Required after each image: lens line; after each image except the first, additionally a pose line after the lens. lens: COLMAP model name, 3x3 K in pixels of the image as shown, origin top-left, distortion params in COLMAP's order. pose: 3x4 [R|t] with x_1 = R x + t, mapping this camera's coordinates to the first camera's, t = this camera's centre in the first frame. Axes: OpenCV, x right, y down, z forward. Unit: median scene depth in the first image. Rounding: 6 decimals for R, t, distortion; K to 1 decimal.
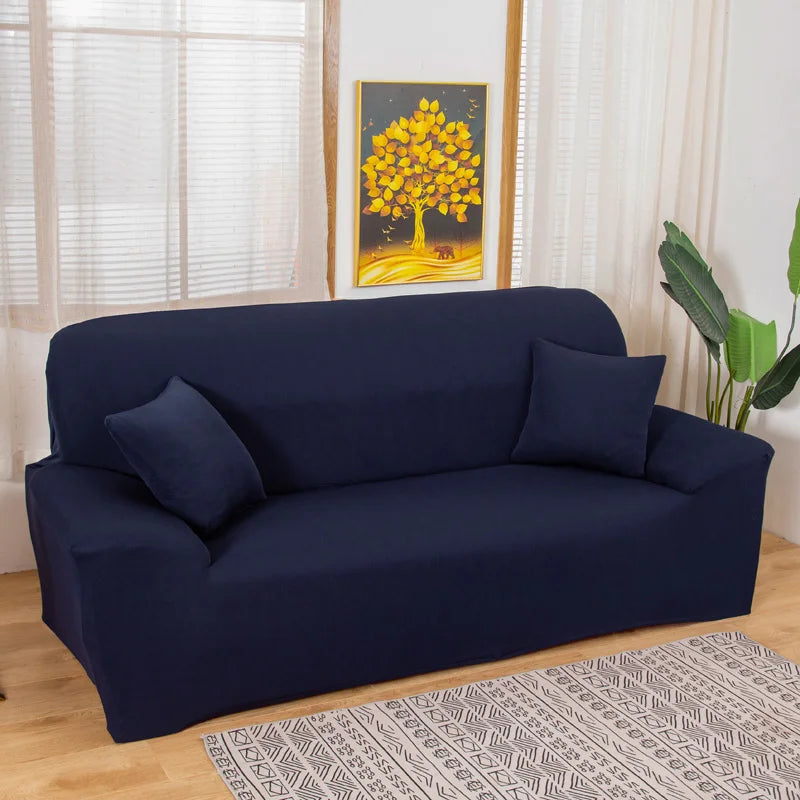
lens RADIAL K [[1151.2, 0, 439.4], [0, 1151.2, 416.7], [0, 0, 1]] dist [-0.010586, -0.001685]
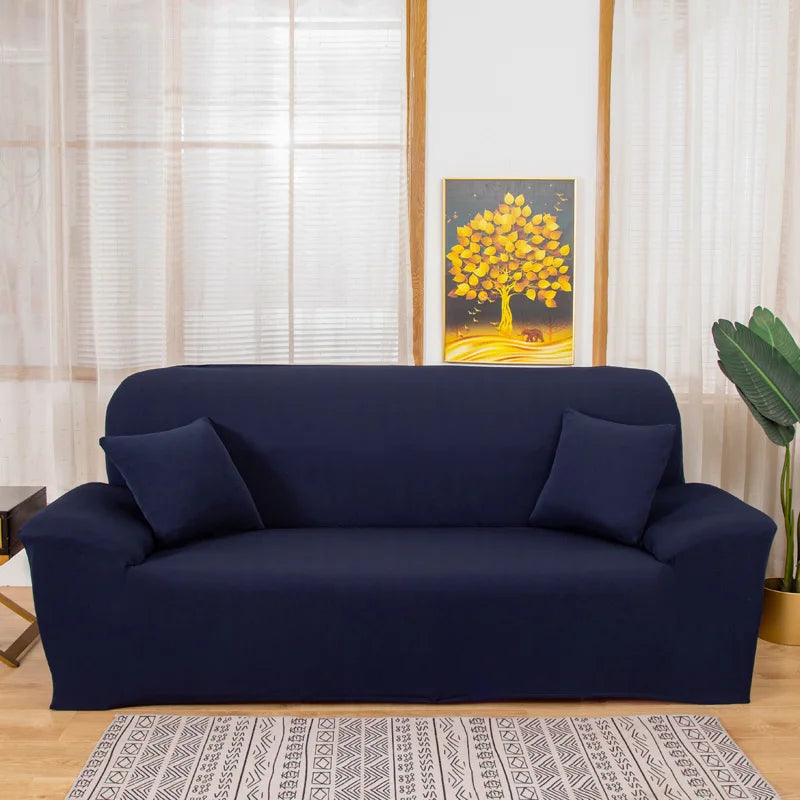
lens RADIAL K [[1019.6, 0, 403.1], [0, 1019.6, 425.0], [0, 0, 1]] dist [-0.024867, -0.030753]
pose [[0.919062, 0.038841, -0.392194, 0.278481], [-0.083509, 0.991728, -0.097480, 0.043834], [0.385164, 0.122342, 0.914703, 0.102594]]
